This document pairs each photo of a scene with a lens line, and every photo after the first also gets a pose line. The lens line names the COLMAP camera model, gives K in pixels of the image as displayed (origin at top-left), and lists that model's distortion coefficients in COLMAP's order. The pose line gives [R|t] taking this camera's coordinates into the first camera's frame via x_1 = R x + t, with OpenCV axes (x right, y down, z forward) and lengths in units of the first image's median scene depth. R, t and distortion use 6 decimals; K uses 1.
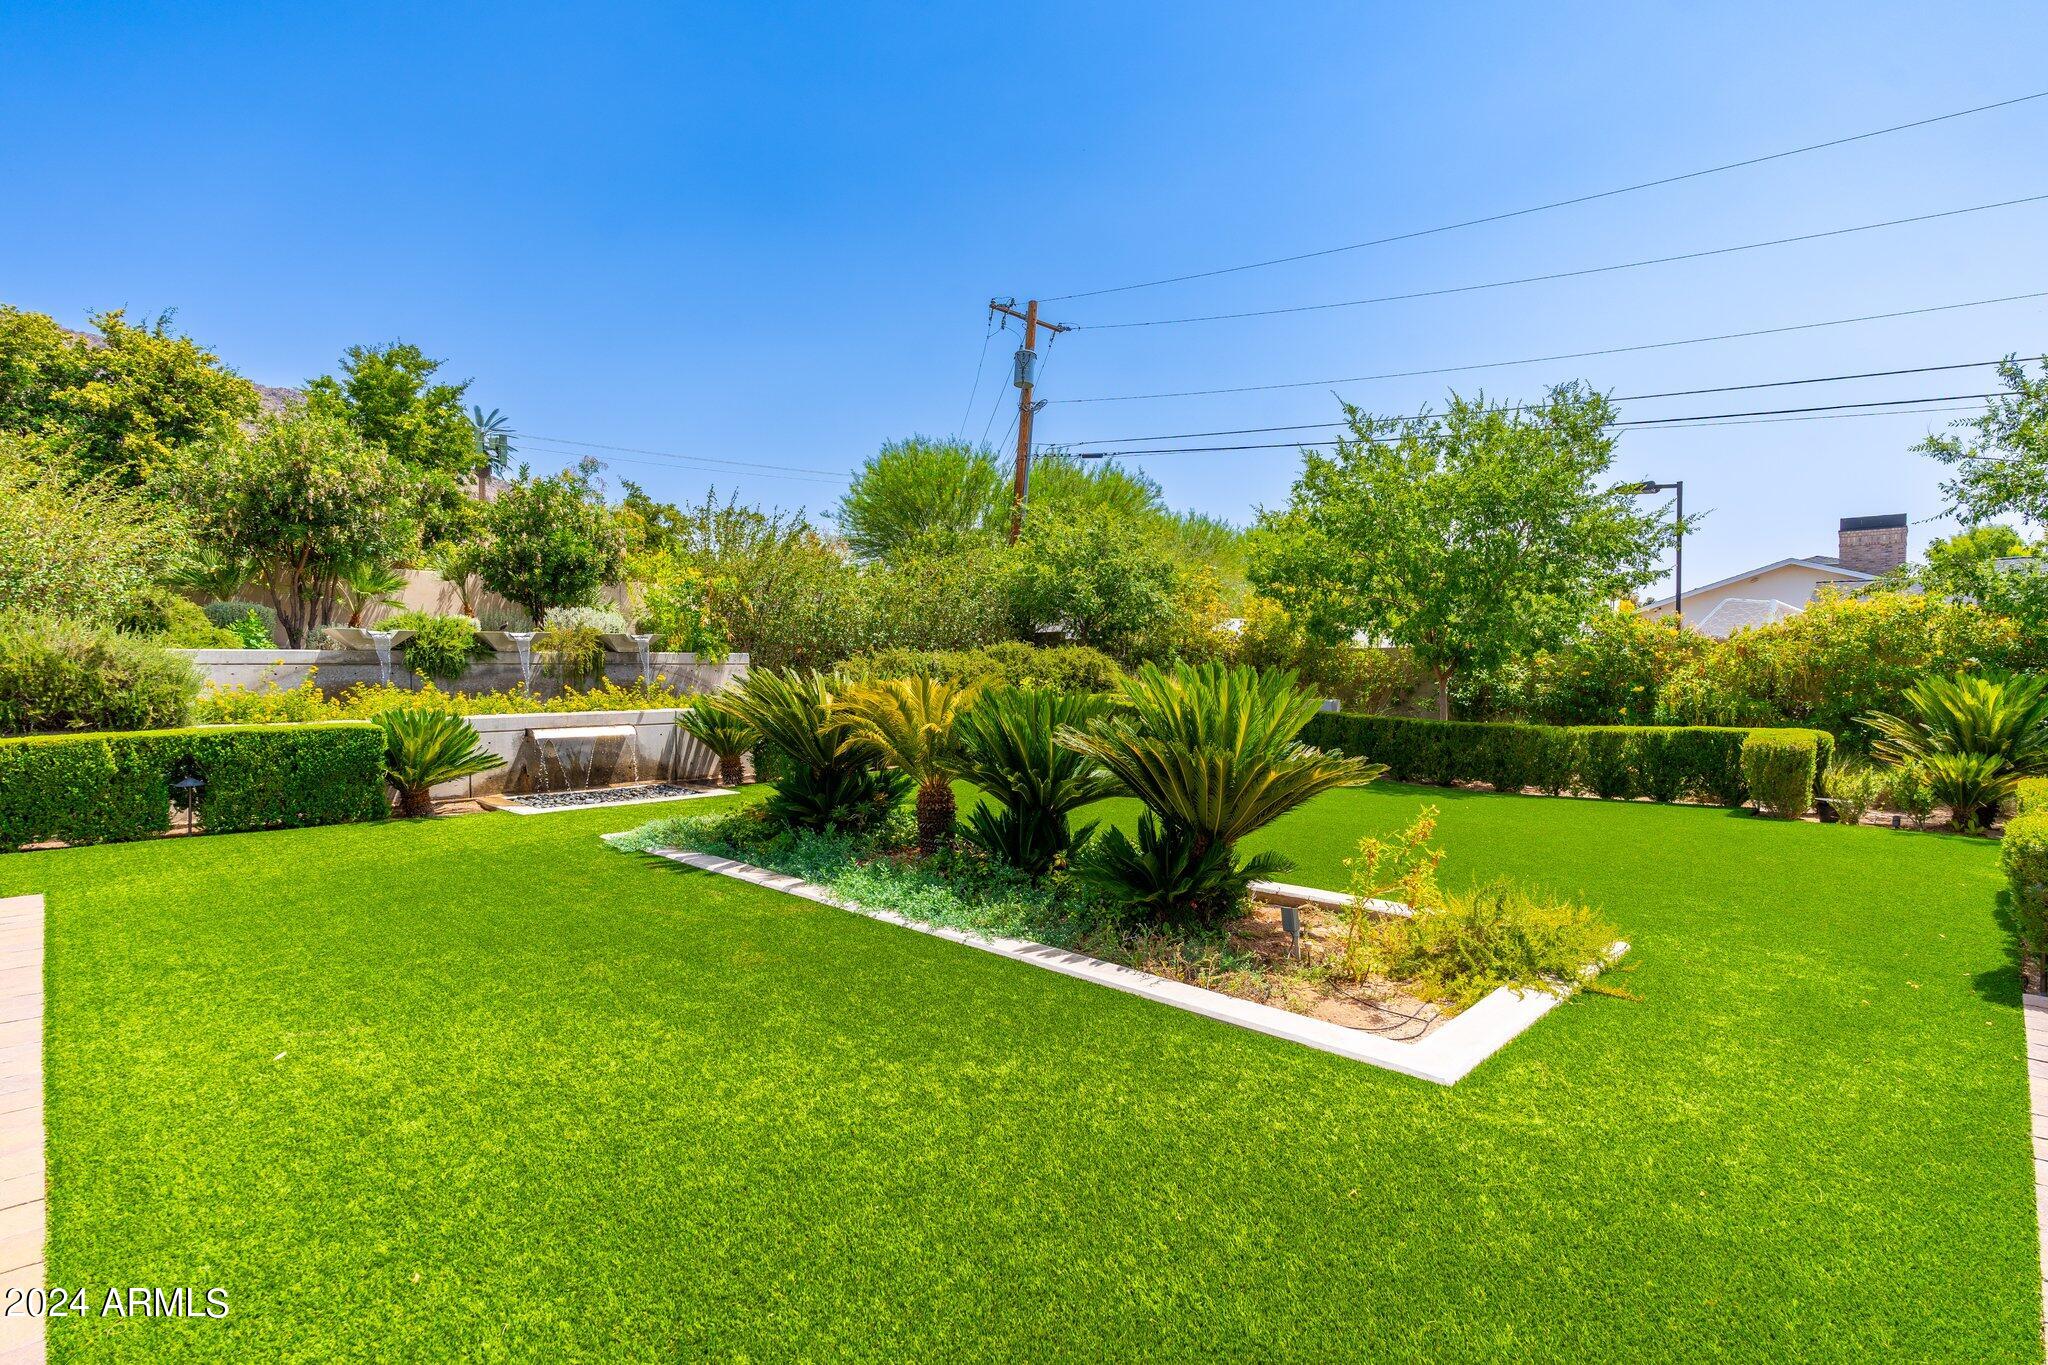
lens RADIAL K [[971.0, 0, 1023.1], [0, 971.0, 674.3], [0, 0, 1]] dist [-0.003441, 0.000664]
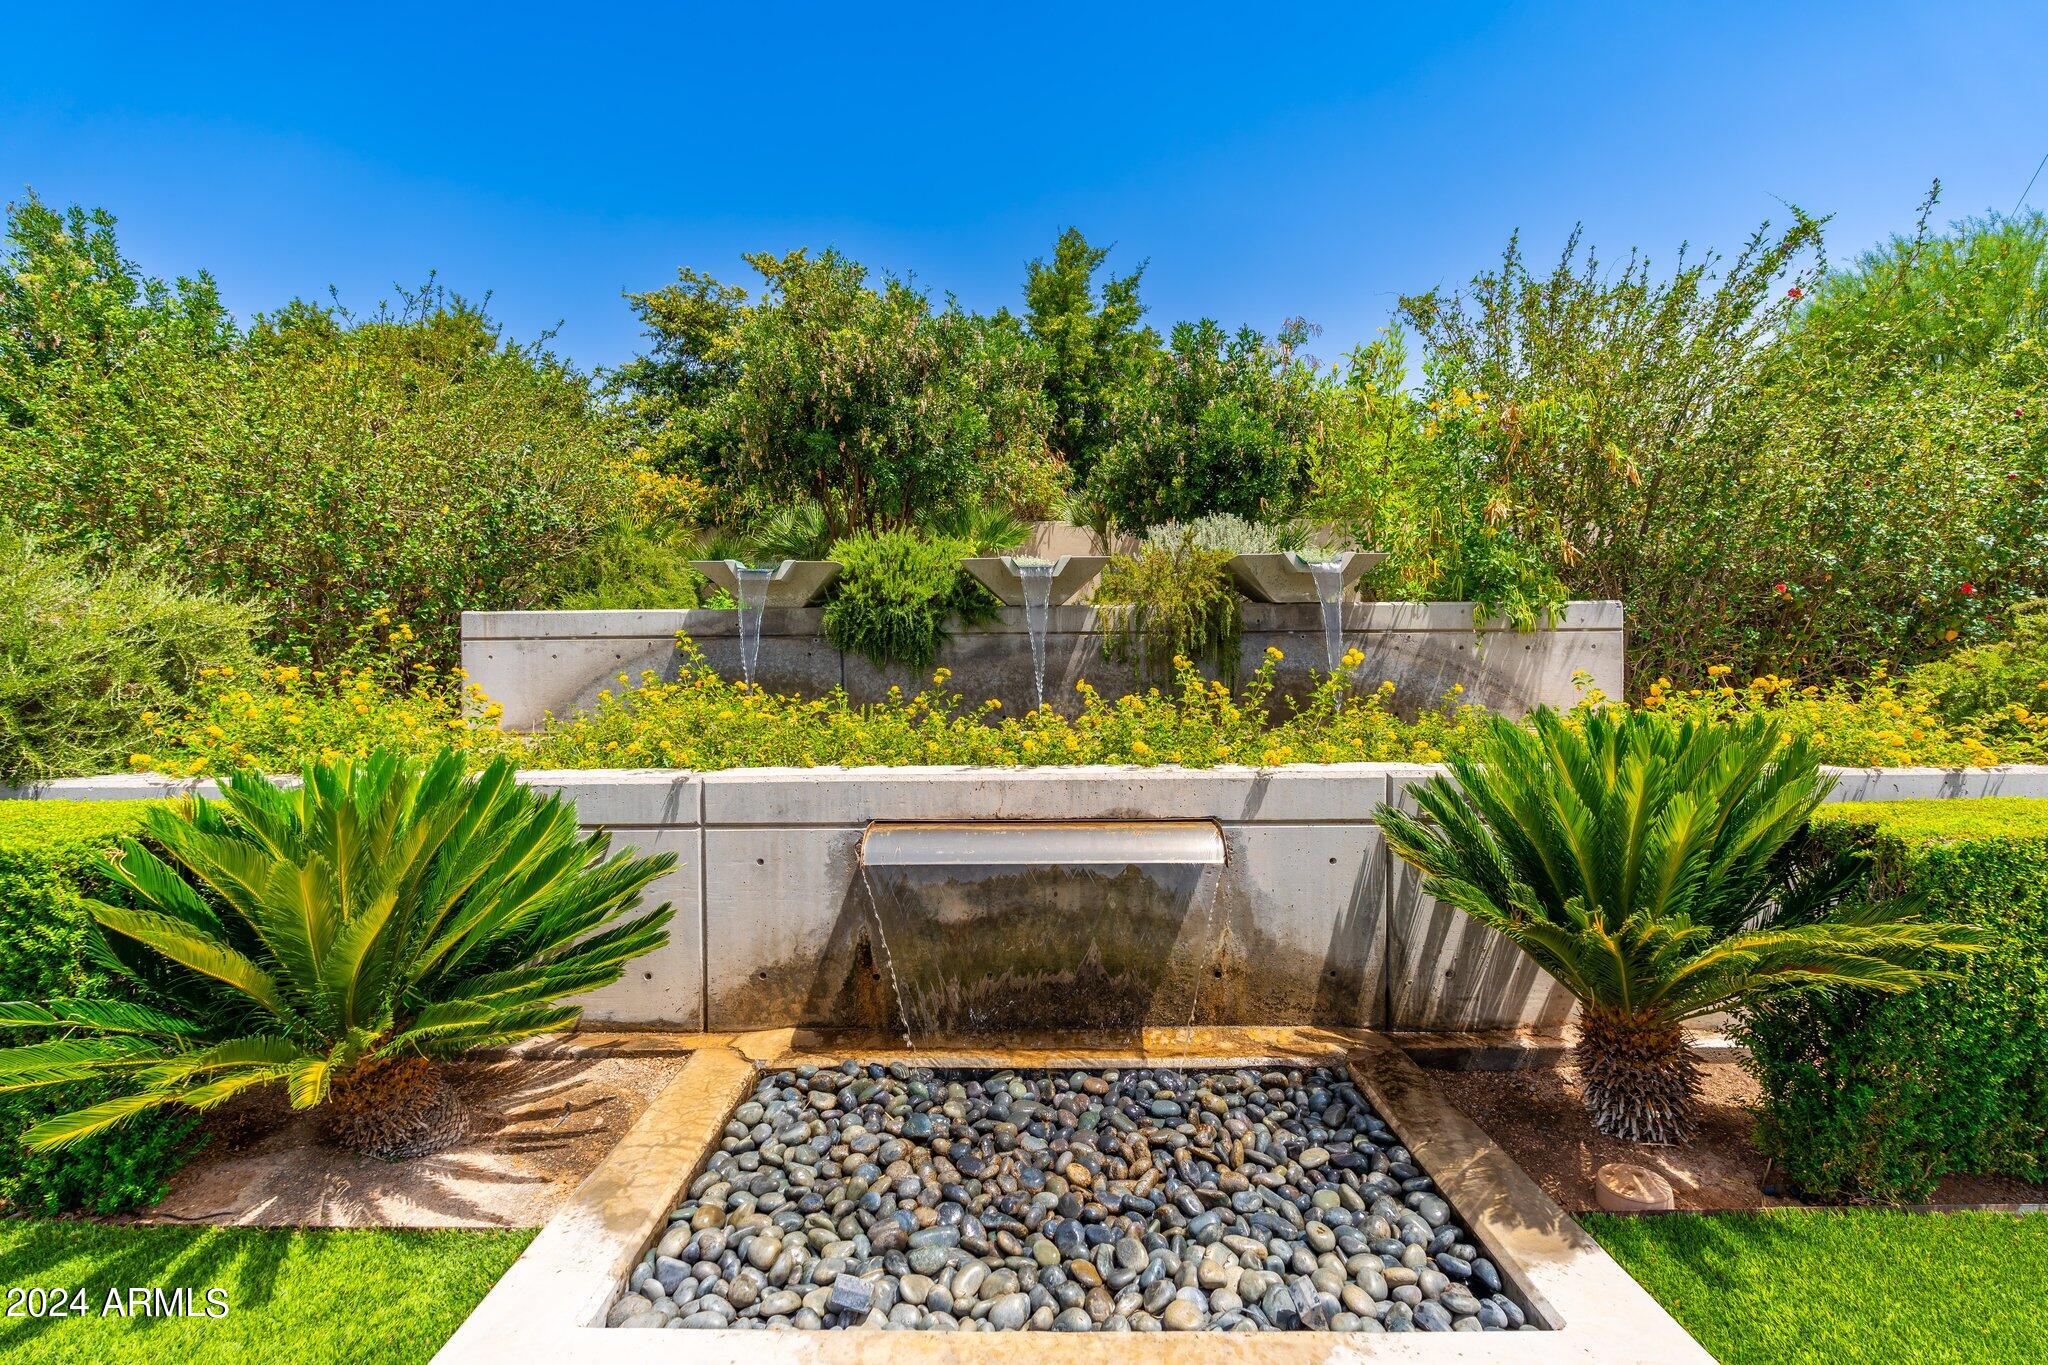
lens RADIAL K [[895.8, 0, 1018.6], [0, 895.8, 681.2], [0, 0, 1]] dist [-0.004041, 0.000104]
pose [[0.696954, 0.003785, -0.717106, -0.227721], [-0.000662, 0.999989, 0.004635, 0.009268], [0.717116, -0.002756, 0.696949, 0.681441]]
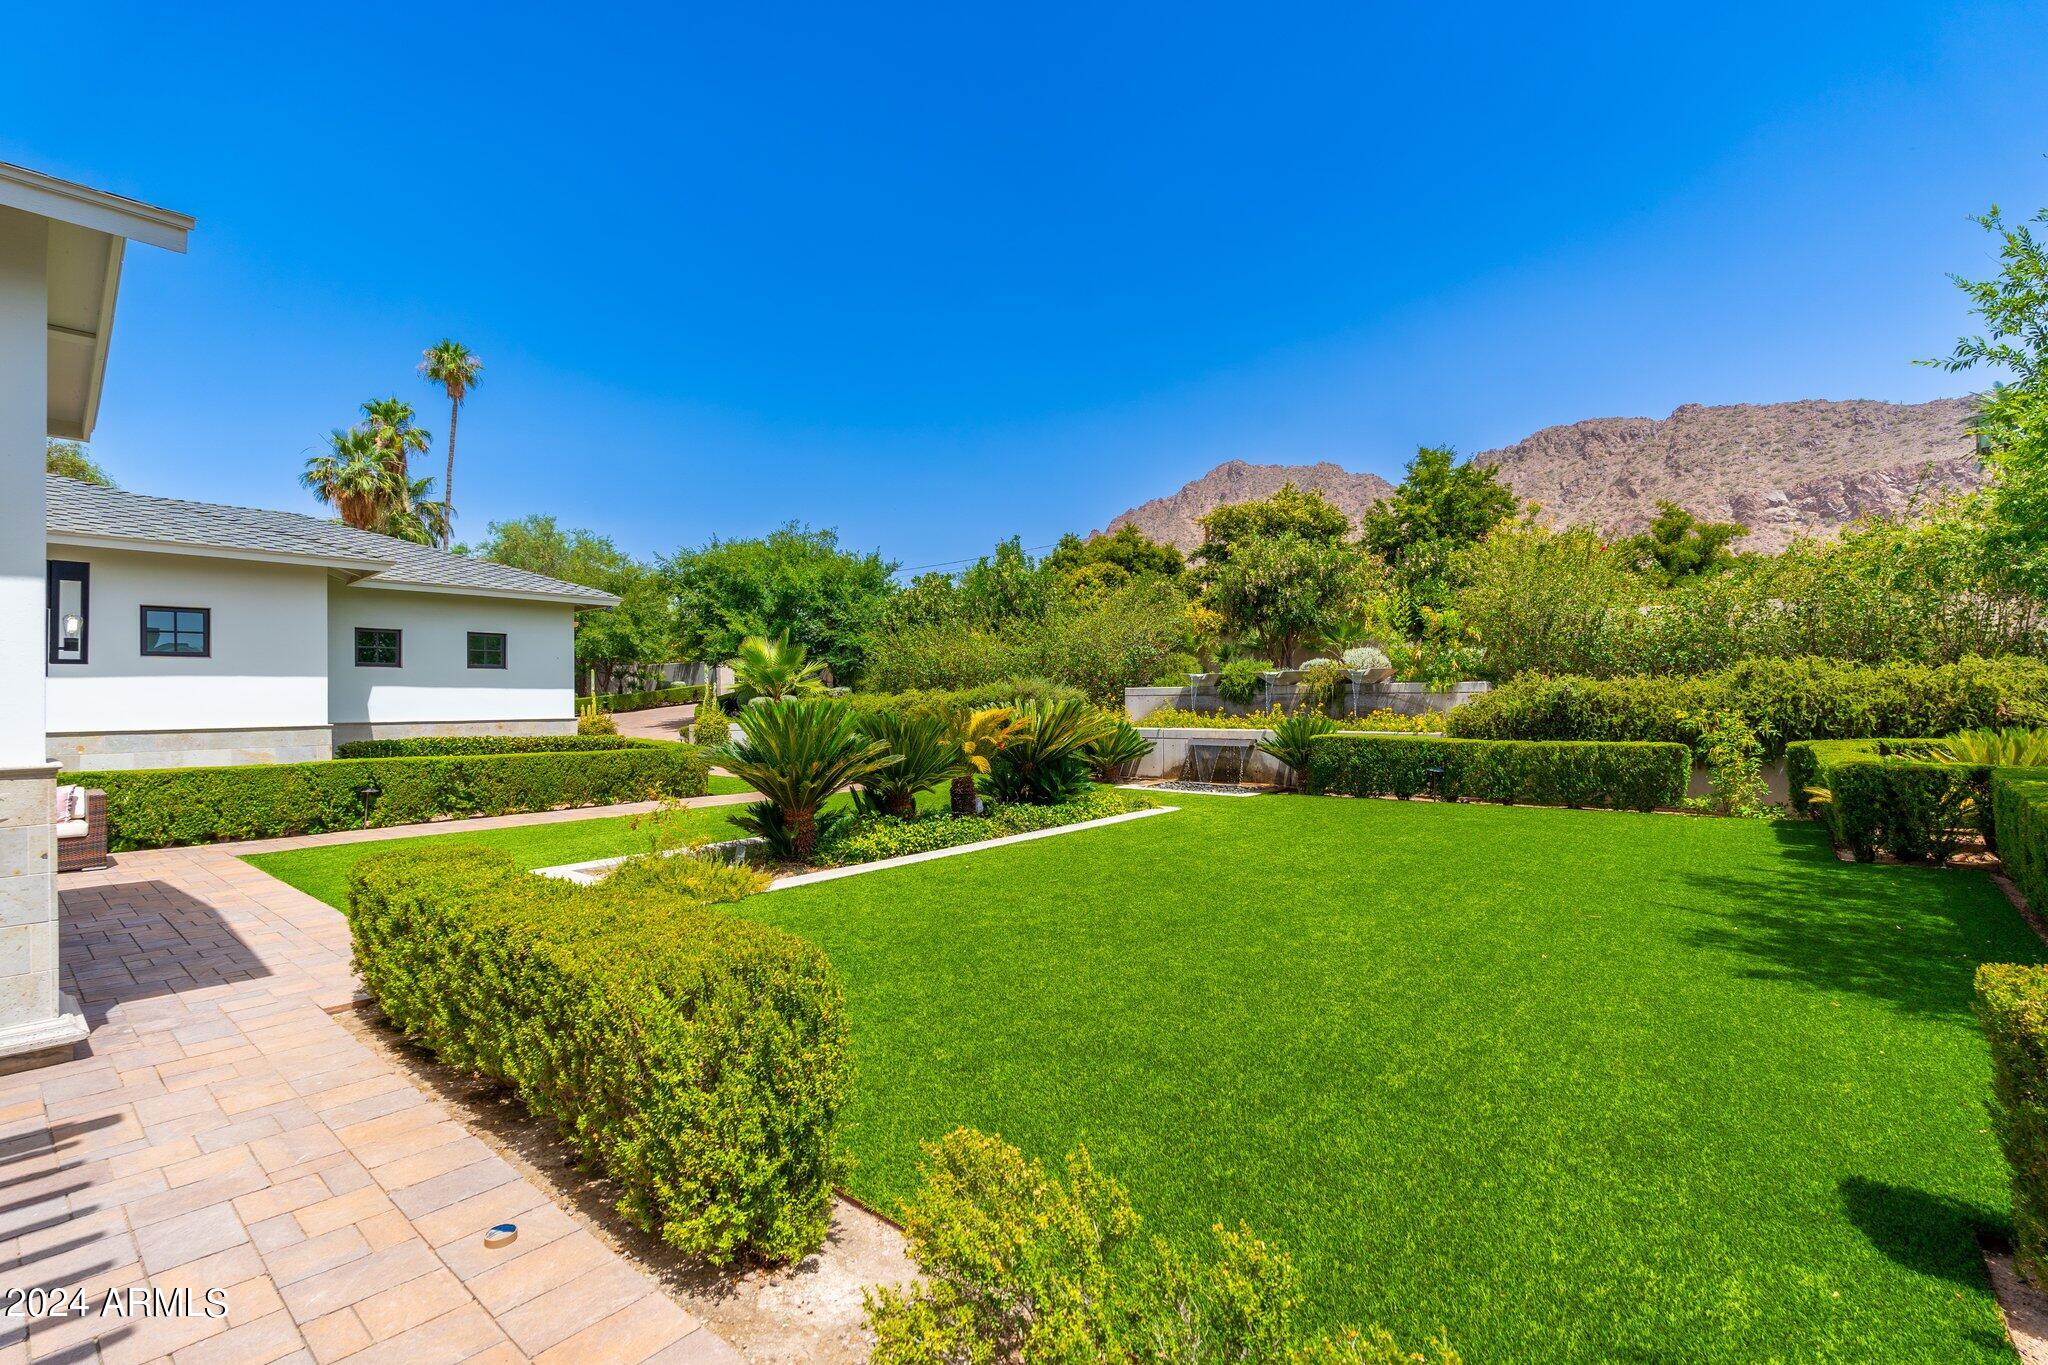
lens RADIAL K [[895.8, 0, 1018.1], [0, 895.8, 682.3], [0, 0, 1]] dist [-0.004041, 0.000104]
pose [[0.085956, -0.013559, -0.996207, 0.709944], [-0.002953, 0.999900, -0.013864, -0.007943], [0.996295, 0.004134, 0.085907, 0.490474]]
